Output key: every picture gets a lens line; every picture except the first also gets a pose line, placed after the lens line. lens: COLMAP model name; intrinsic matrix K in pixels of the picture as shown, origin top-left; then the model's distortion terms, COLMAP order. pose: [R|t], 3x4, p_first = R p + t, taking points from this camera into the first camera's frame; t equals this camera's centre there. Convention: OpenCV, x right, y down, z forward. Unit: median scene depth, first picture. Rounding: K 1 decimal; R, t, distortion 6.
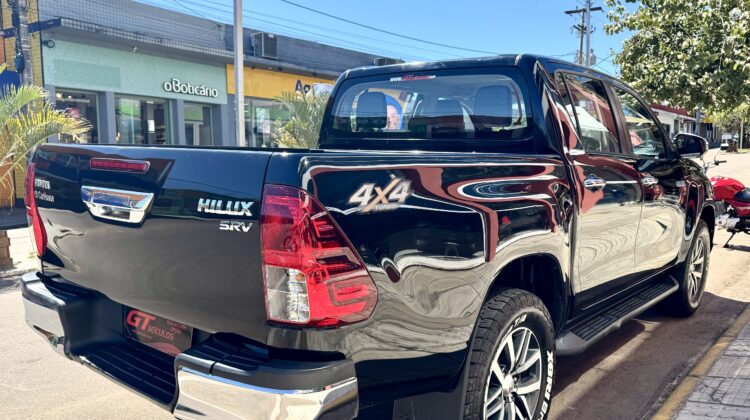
lens RADIAL K [[611.3, 0, 392.9], [0, 611.3, 218.7], [0, 0, 1]] dist [0.007389, -0.001770]
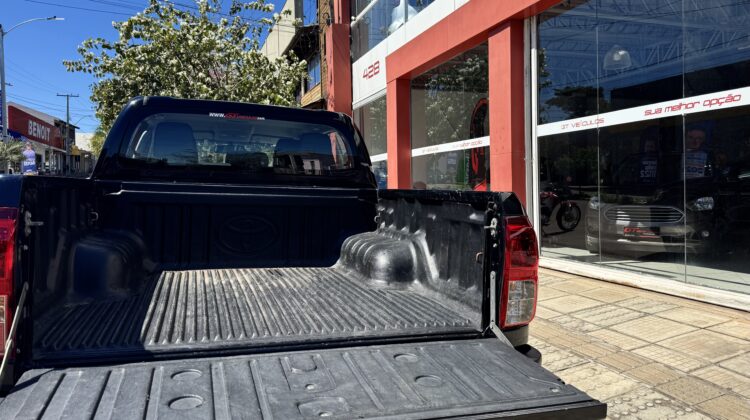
lens RADIAL K [[527.9, 0, 376.4], [0, 527.9, 198.8], [0, 0, 1]] dist [0.078356, -0.121620]
pose [[0.543191, -0.015460, 0.839467, -0.385268], [0.077862, 0.996449, -0.032031, -0.023414], [-0.835991, 0.082761, 0.542466, 0.189623]]
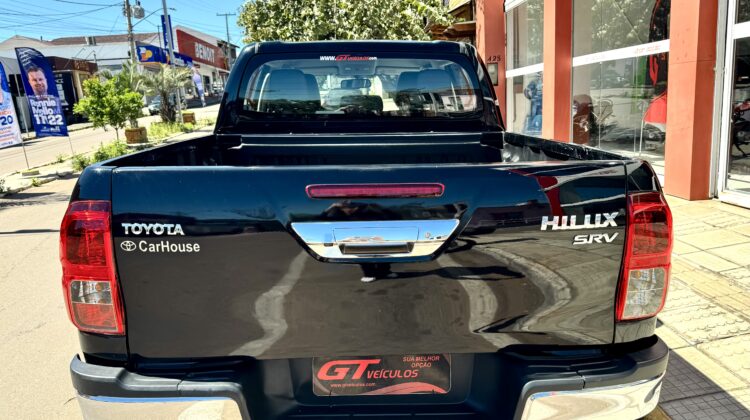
lens RADIAL K [[556.9, 0, 378.2], [0, 556.9, 224.3], [0, 0, 1]] dist [0.013958, -0.003118]
pose [[0.751754, -0.170799, 0.636941, -0.345358], [0.101518, 0.984337, 0.144138, -0.055845], [-0.651583, -0.043696, 0.757318, 0.168960]]
